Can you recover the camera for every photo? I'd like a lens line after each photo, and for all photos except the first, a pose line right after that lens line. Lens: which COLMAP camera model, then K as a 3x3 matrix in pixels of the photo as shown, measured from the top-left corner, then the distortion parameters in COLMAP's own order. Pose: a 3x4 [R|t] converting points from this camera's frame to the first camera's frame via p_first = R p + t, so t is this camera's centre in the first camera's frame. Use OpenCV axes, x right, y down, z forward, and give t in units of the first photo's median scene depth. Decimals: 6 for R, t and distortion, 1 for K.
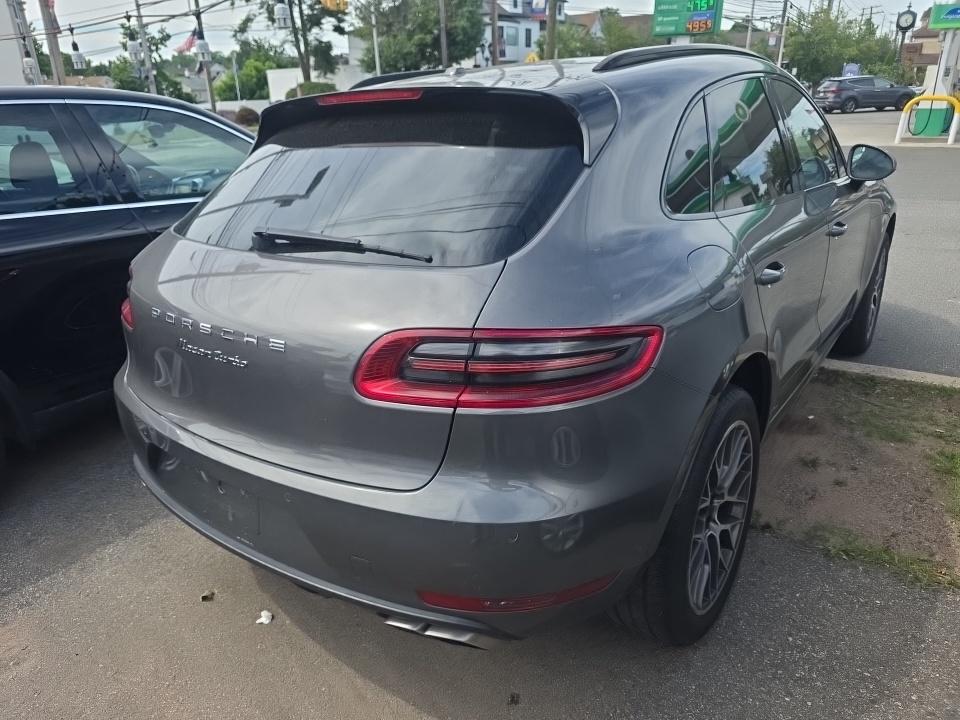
lens RADIAL K [[660.7, 0, 480.2], [0, 660.7, 361.3], [0, 0, 1]] dist [0.022964, -0.025663]
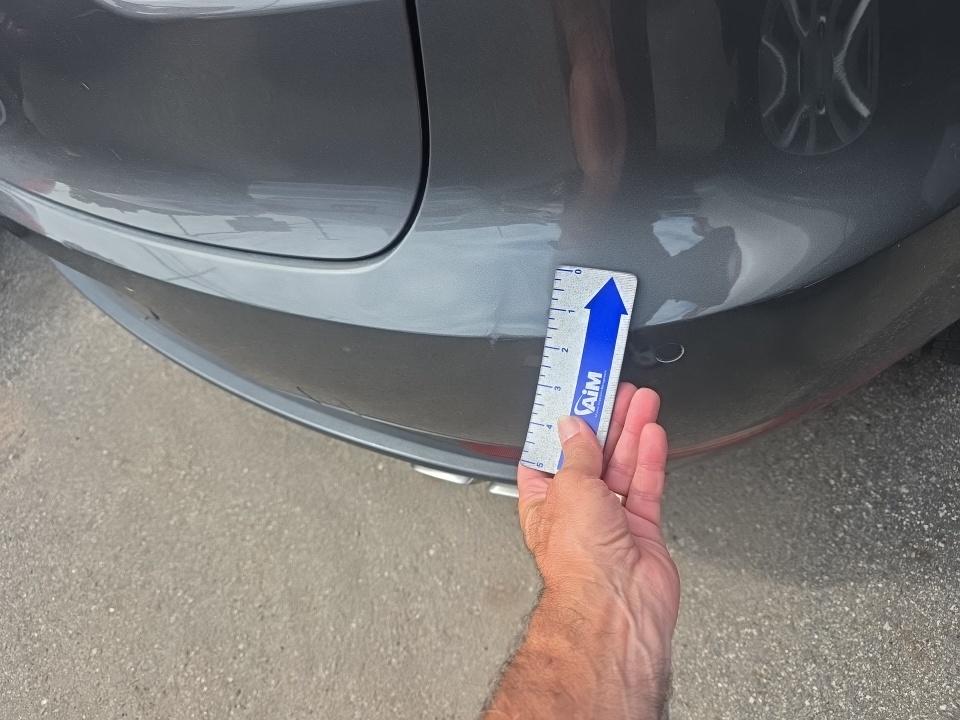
lens RADIAL K [[660.7, 0, 475.9], [0, 660.7, 359.7], [0, 0, 1]] dist [0.022964, -0.025663]
pose [[0.972776, -0.113153, -0.202246, 0.015677], [0.208284, 0.809519, 0.548905, 0.040870], [0.101612, -0.576086, 0.811049, 0.511270]]
